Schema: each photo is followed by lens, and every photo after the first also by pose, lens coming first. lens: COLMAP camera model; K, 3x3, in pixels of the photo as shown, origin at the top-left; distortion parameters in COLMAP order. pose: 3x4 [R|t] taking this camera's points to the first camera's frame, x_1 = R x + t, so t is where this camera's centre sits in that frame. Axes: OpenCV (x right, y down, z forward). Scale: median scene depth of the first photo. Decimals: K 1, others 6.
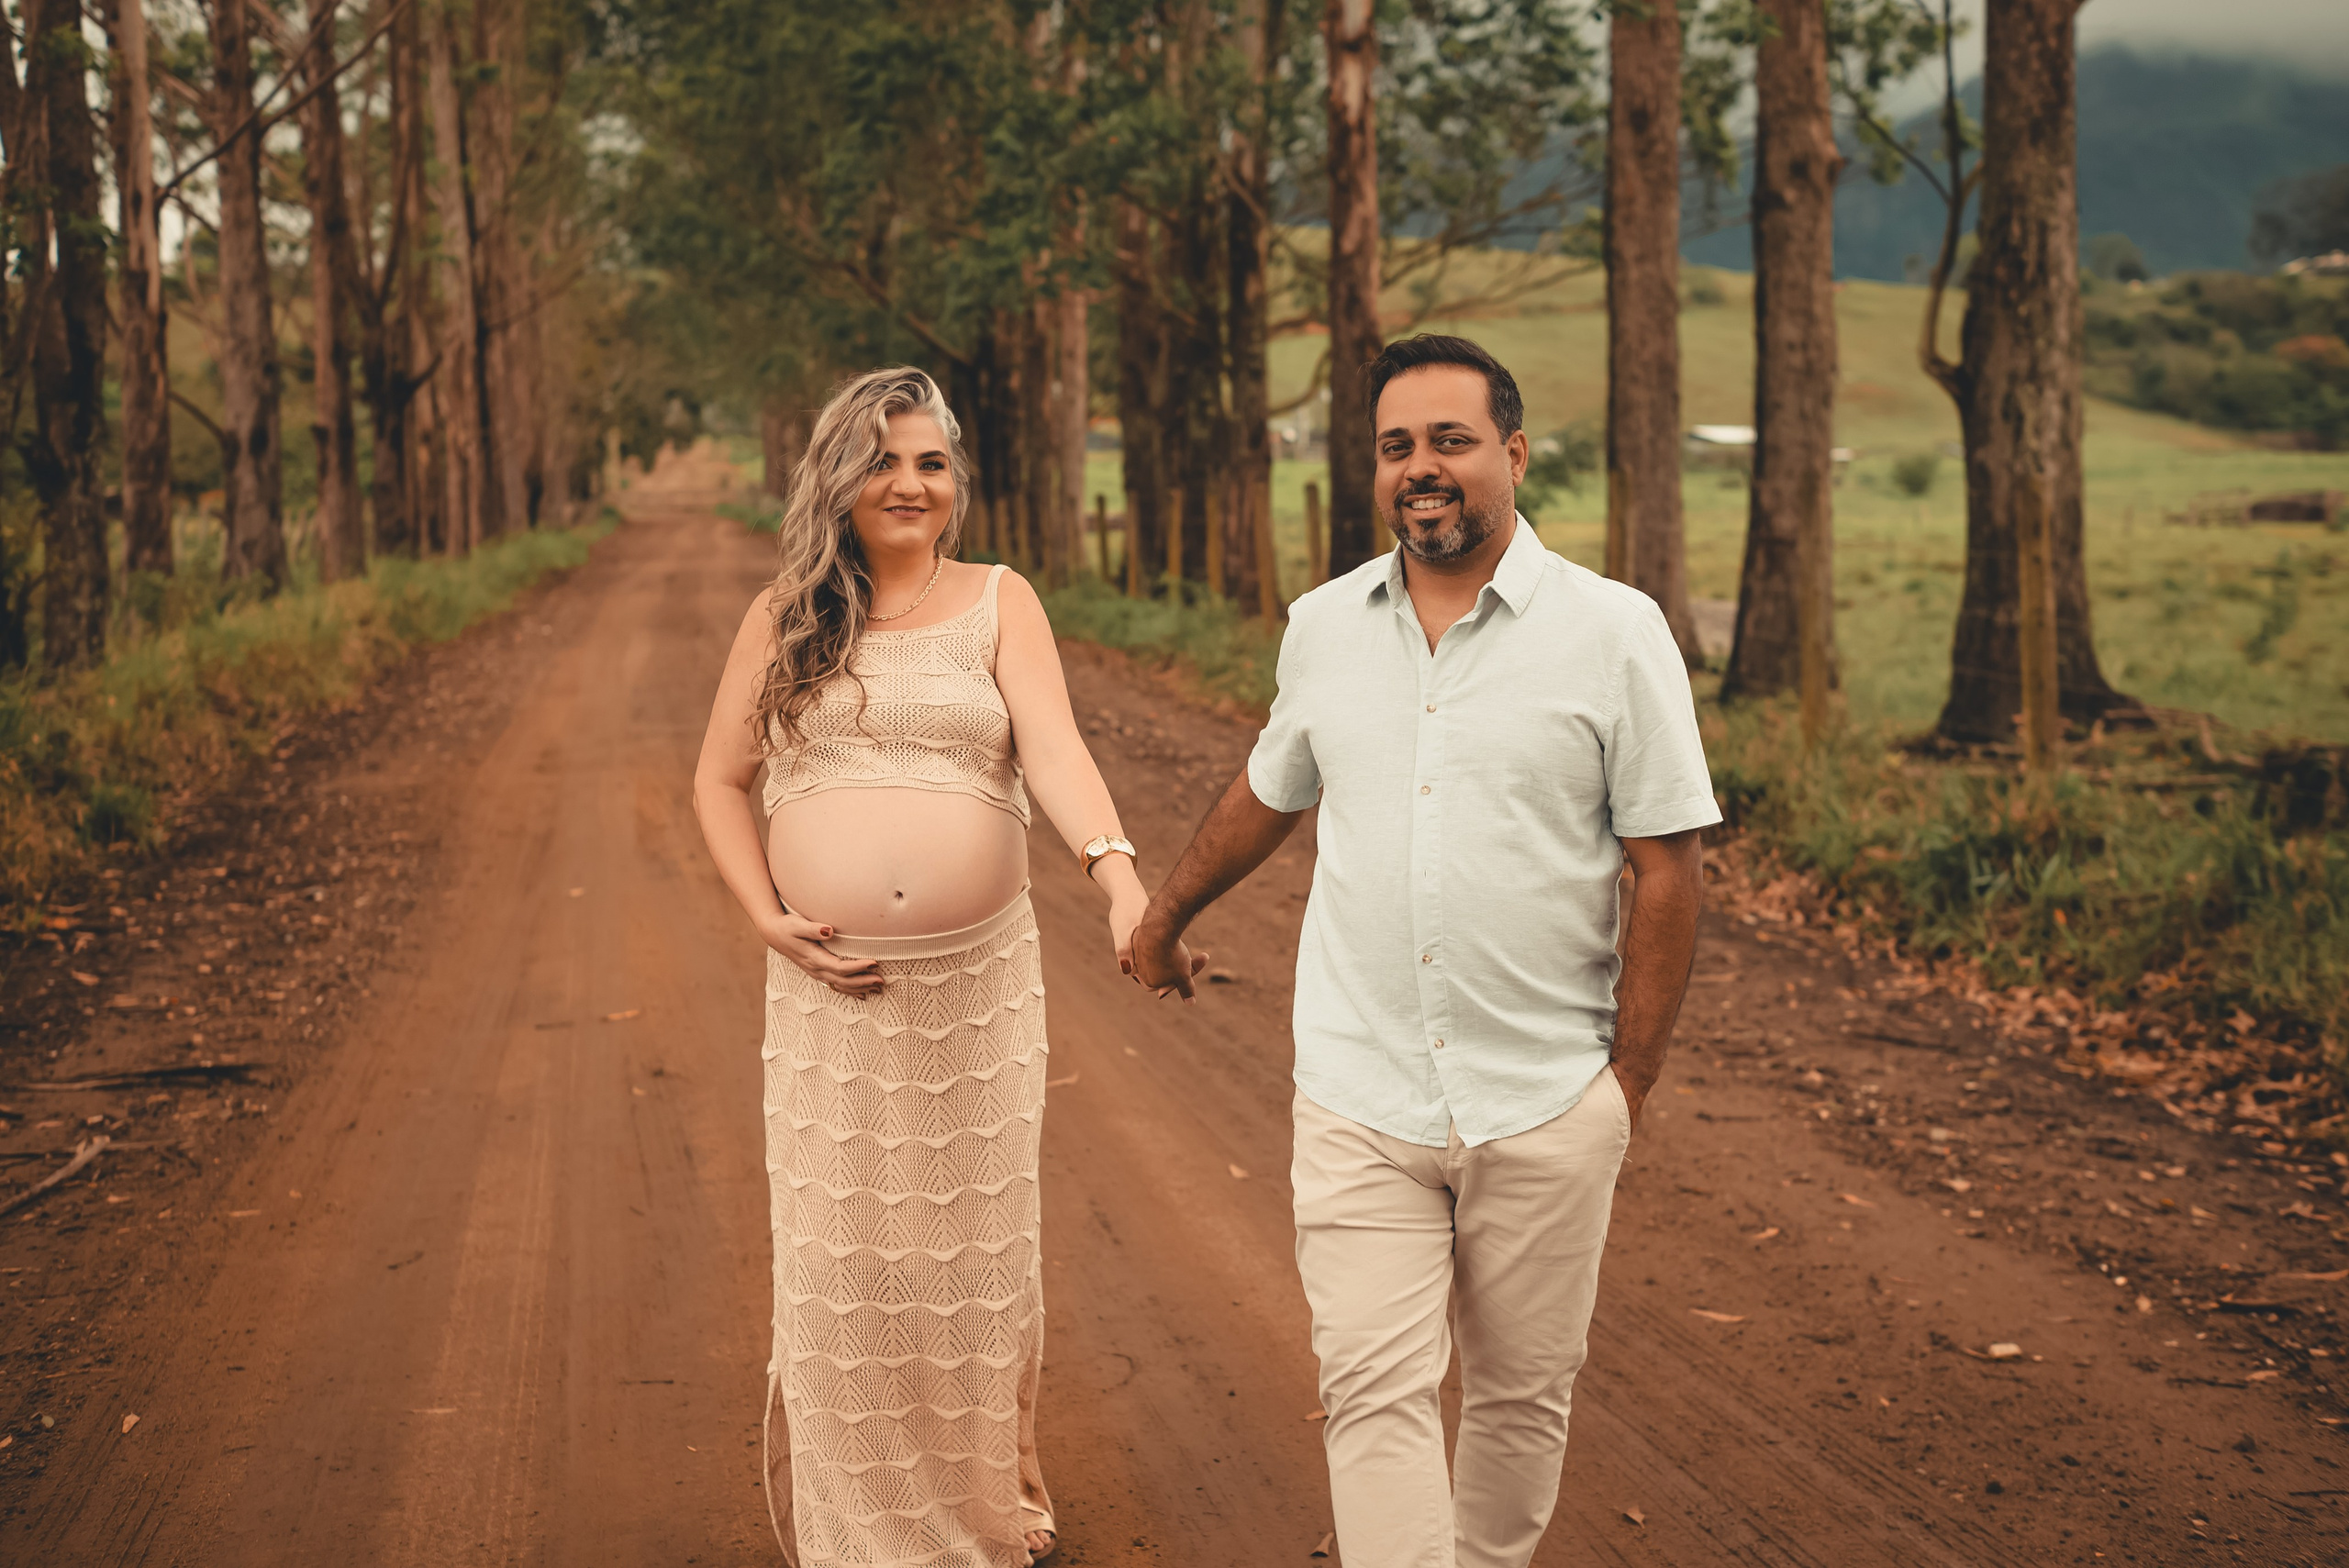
lens RADIAL K [[3521.3, 0, 1177.6], [0, 3521.3, 731.5], [0, 0, 1]] dist [-0.062255, 0.566374]
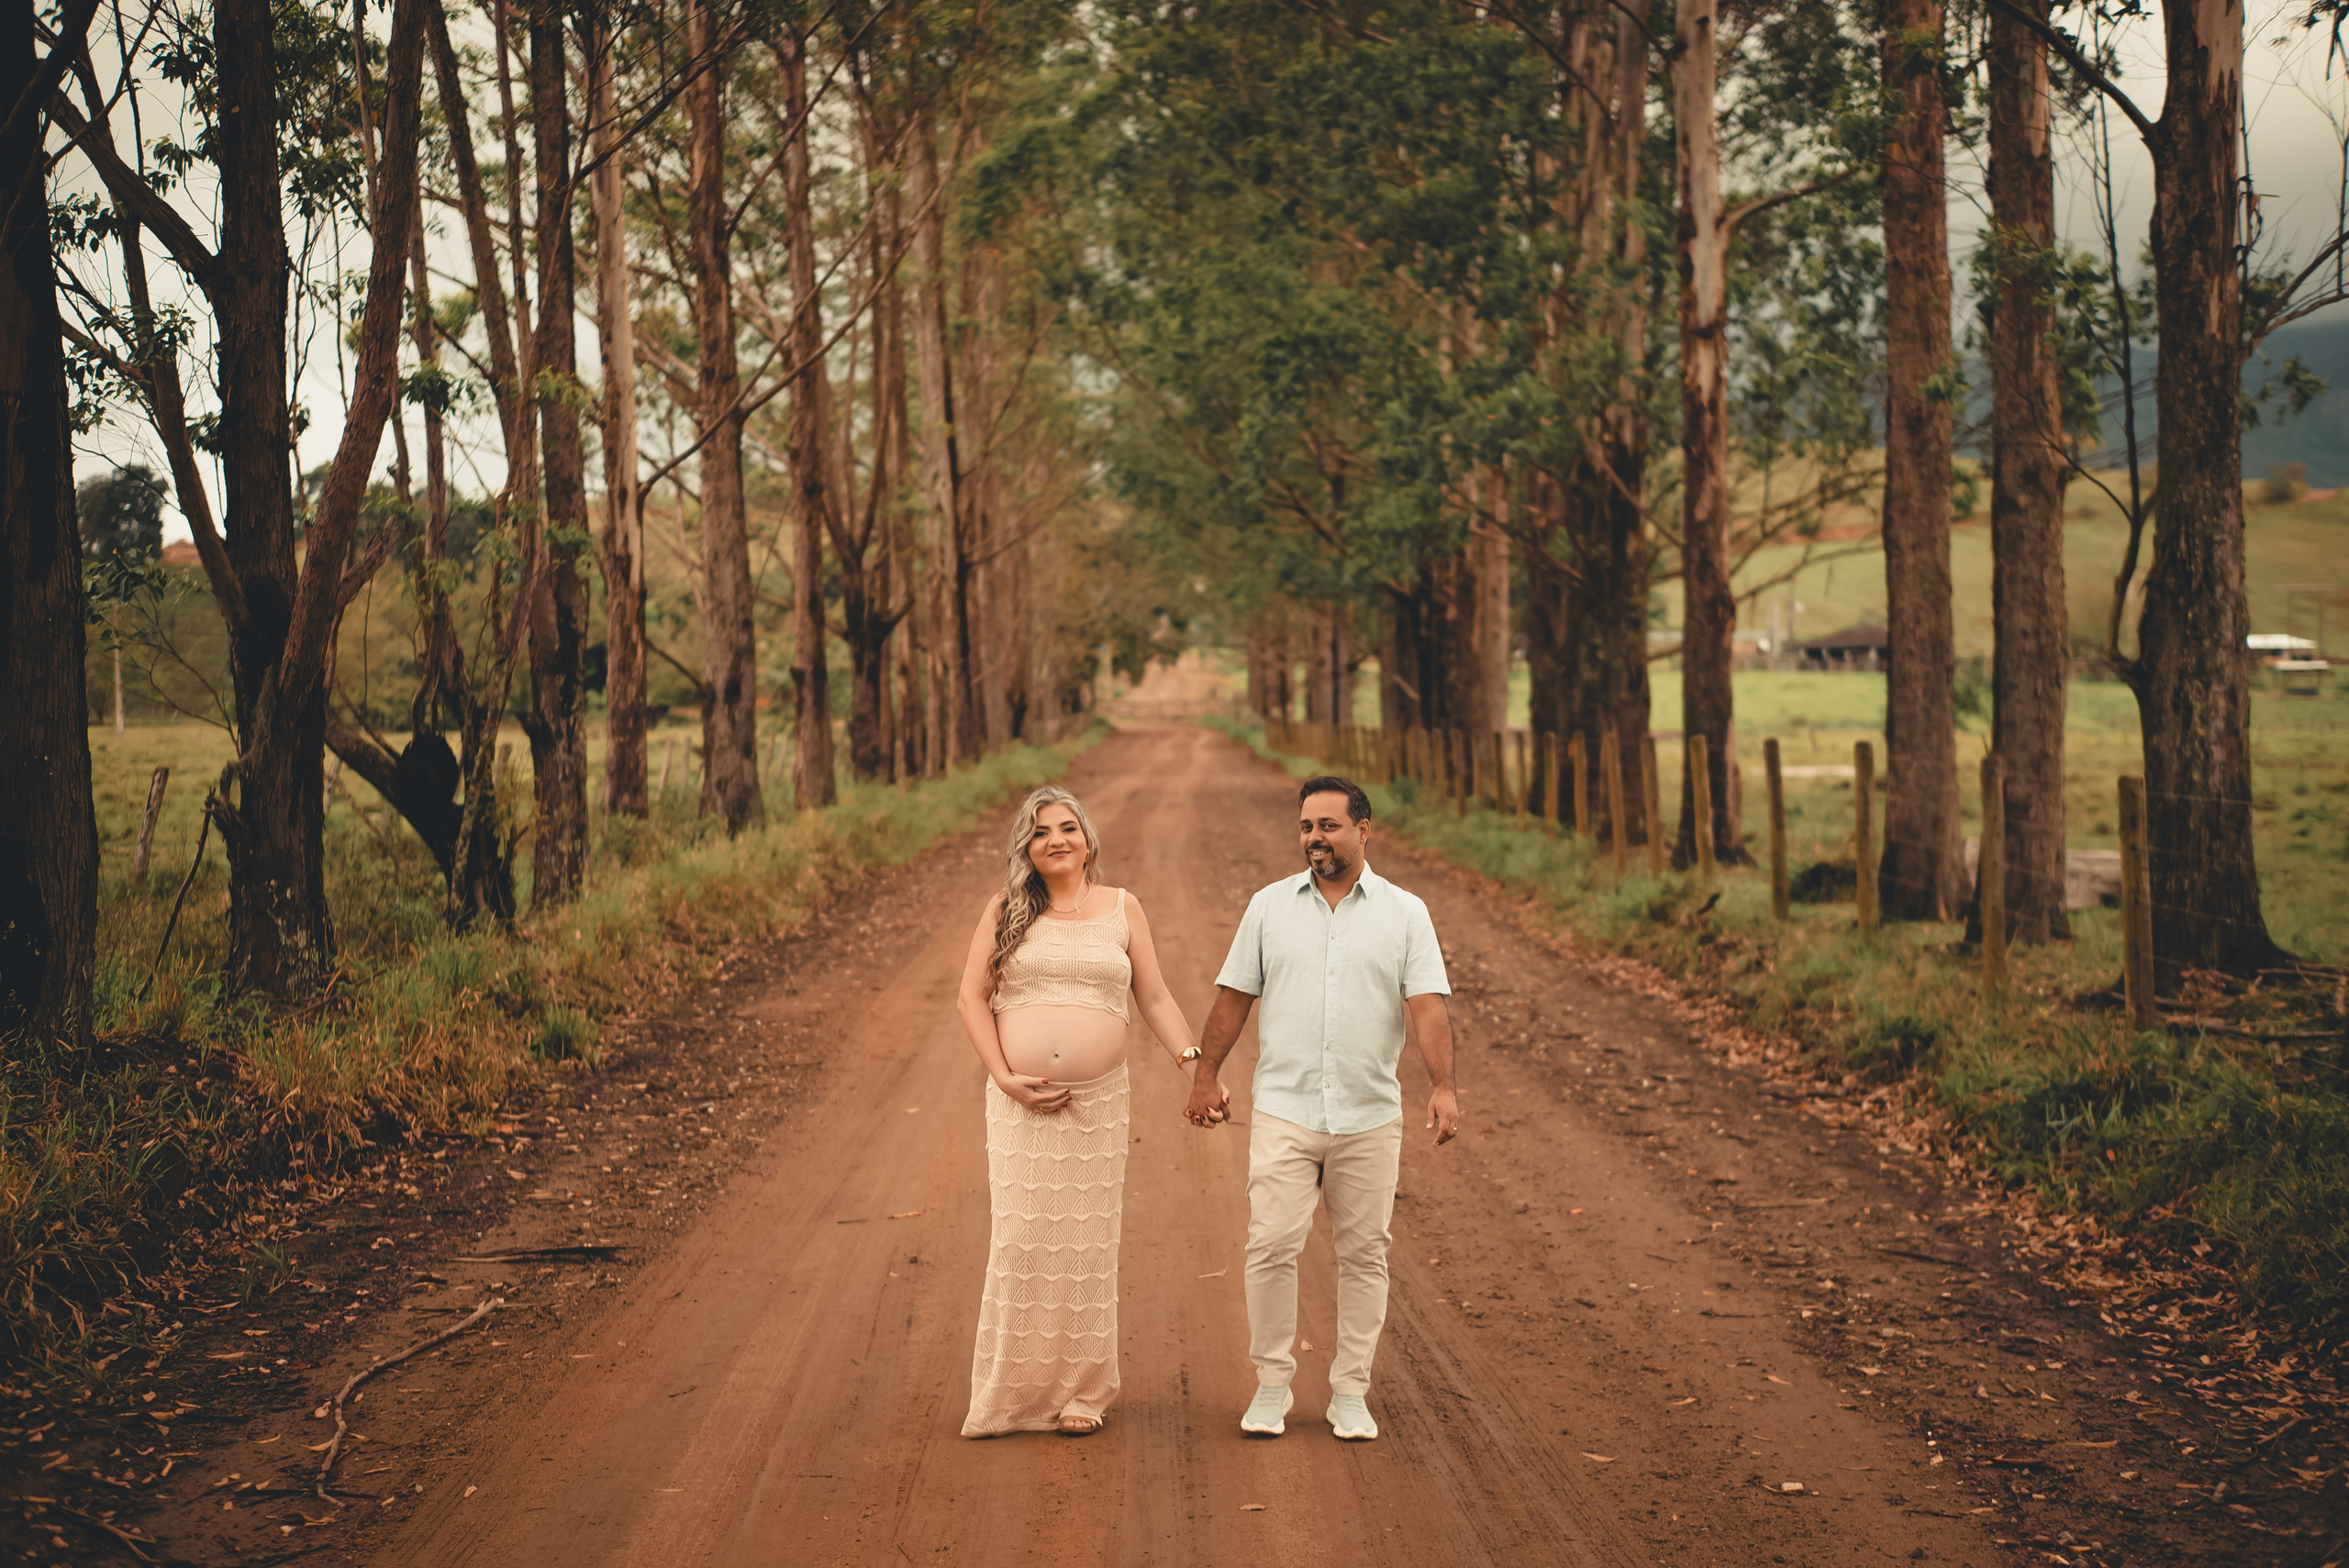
lens RADIAL K [[3454.1, 0, 1183.4], [0, 3454.1, 791.4], [0, 0, 1]] dist [-0.036883, 0.334622]
pose [[0.989919, 0.003694, -0.141585, 0.075900], [-0.009253, 0.999211, -0.038624, -0.016240], [0.141331, 0.039545, 0.989172, -0.149457]]
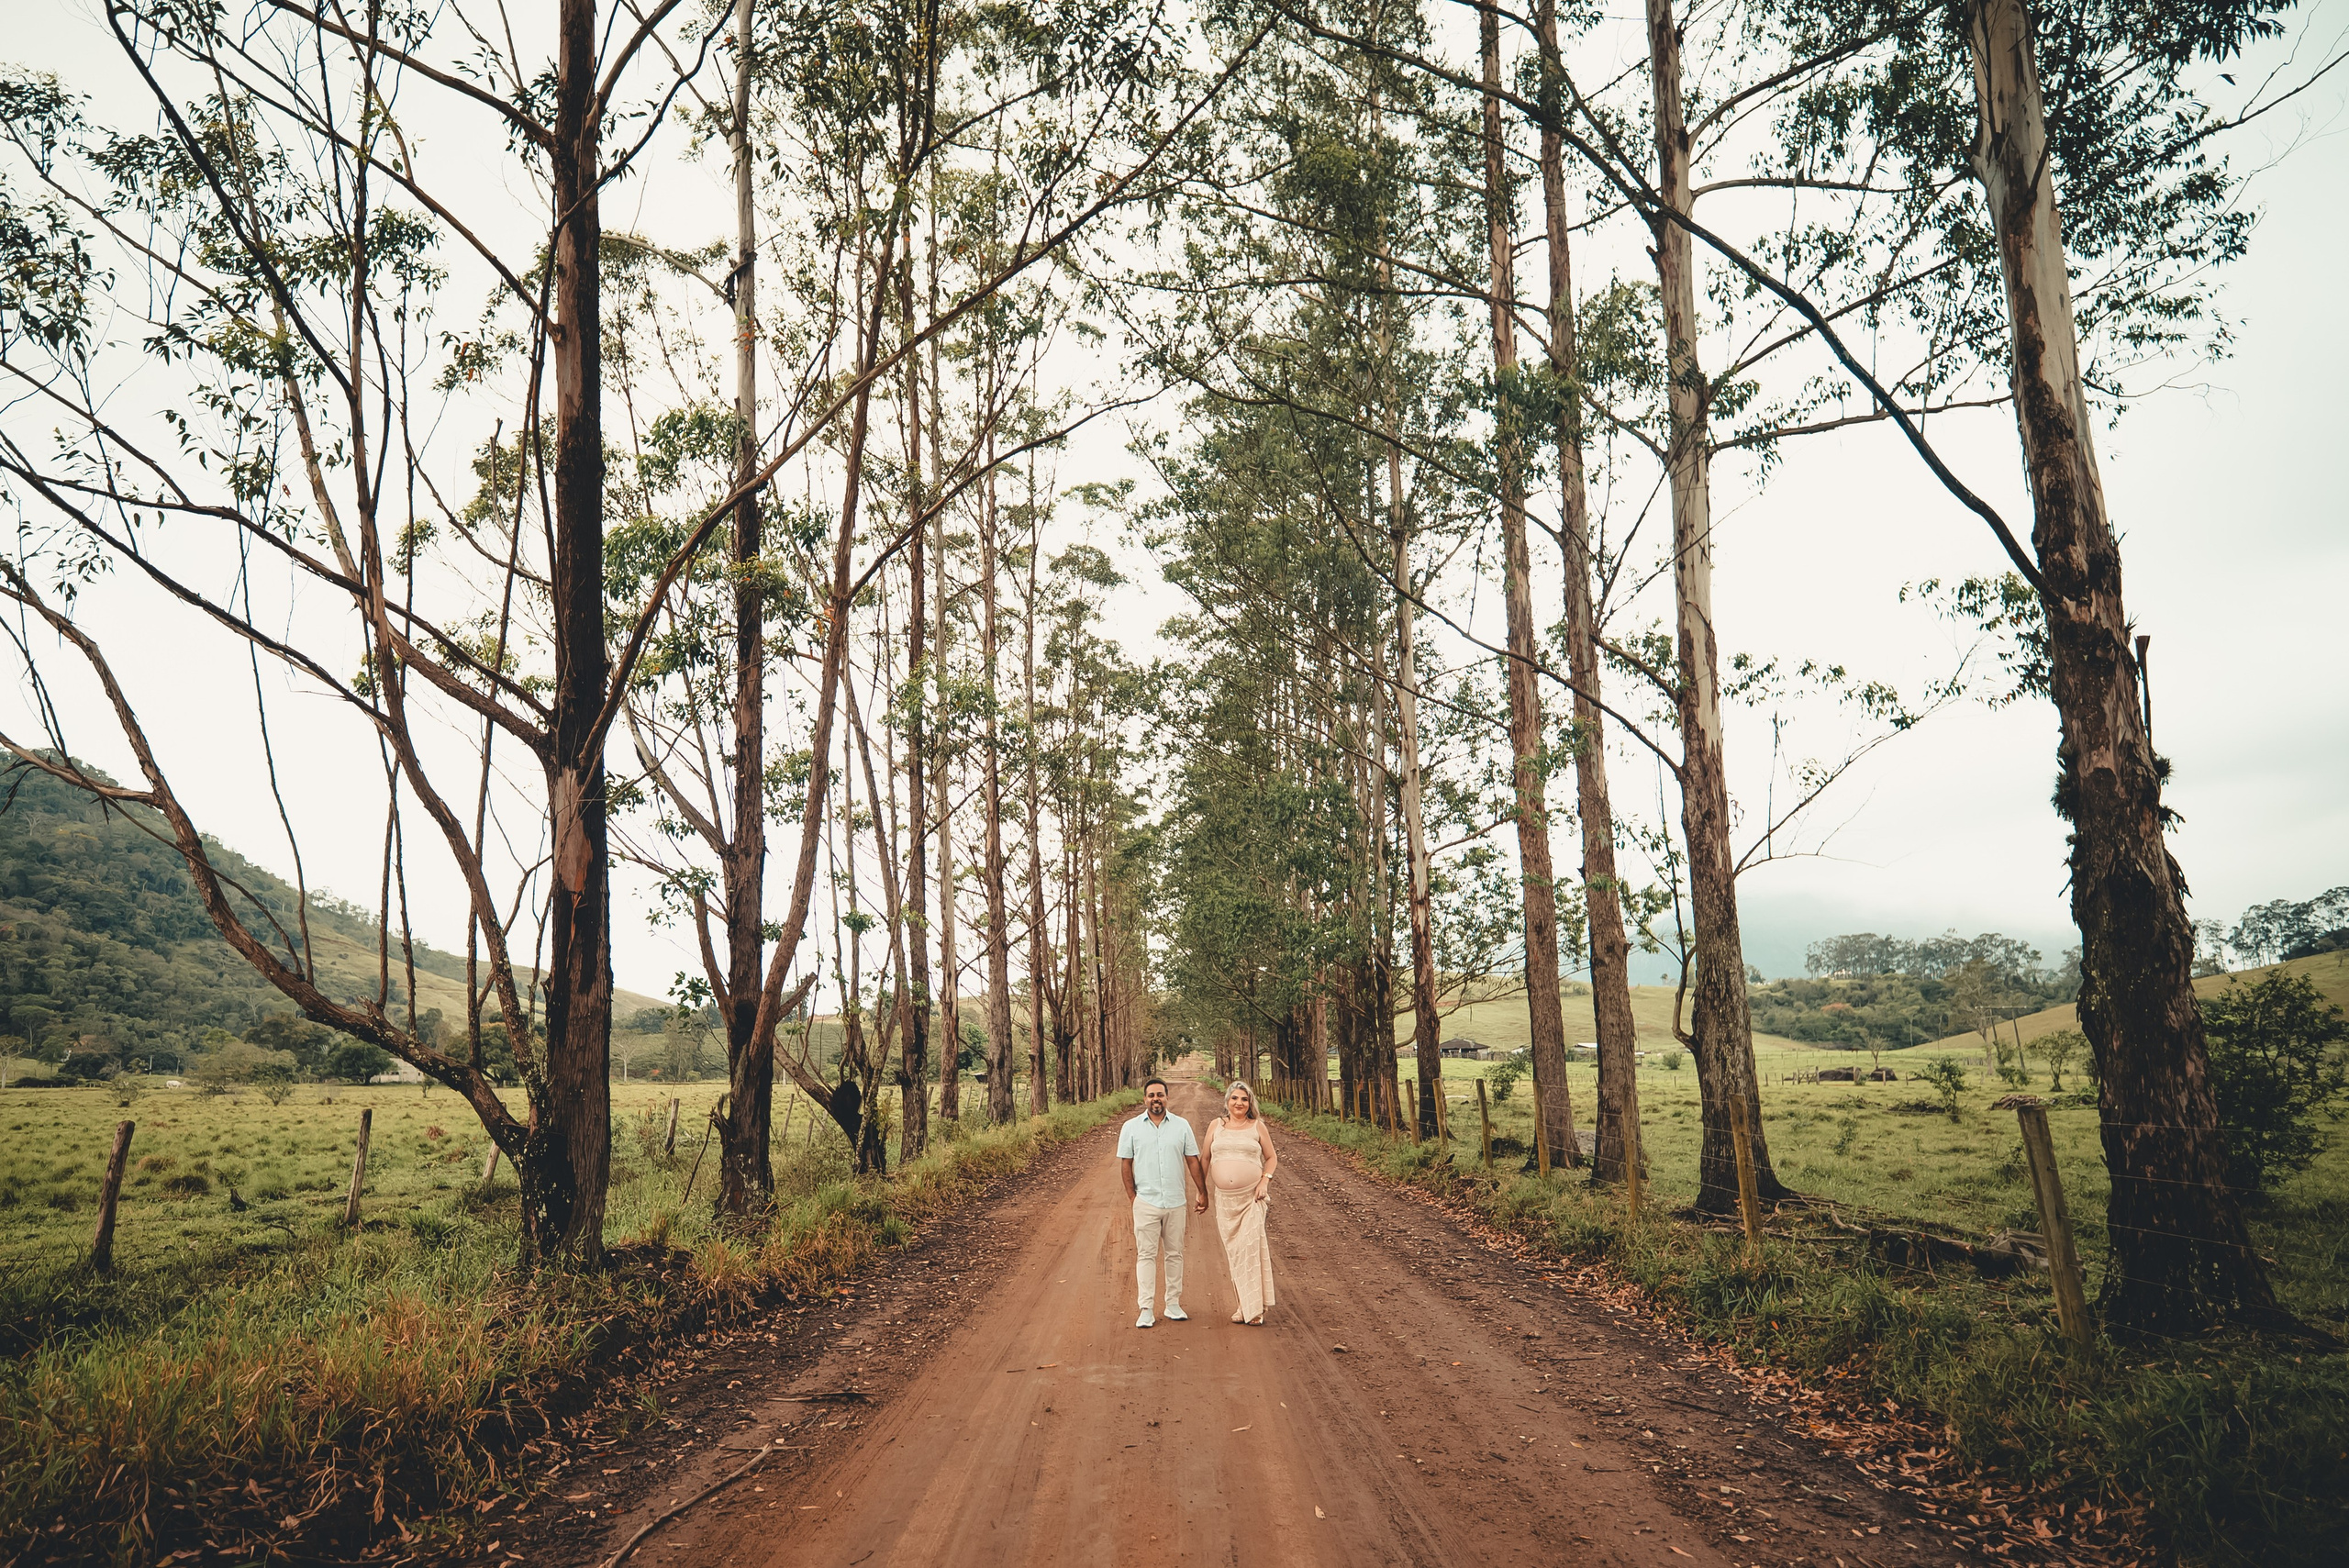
lens RADIAL K [[1281.4, 0, 1110.9], [0, 1281.4, 888.4], [0, 0, 1]] dist [0.006721, -0.008444]
pose [[0.979503, -0.035486, -0.198279, 0.026838], [-0.006123, 0.978659, -0.205399, -0.026983], [0.201337, 0.202403, 0.958382, 0.132430]]
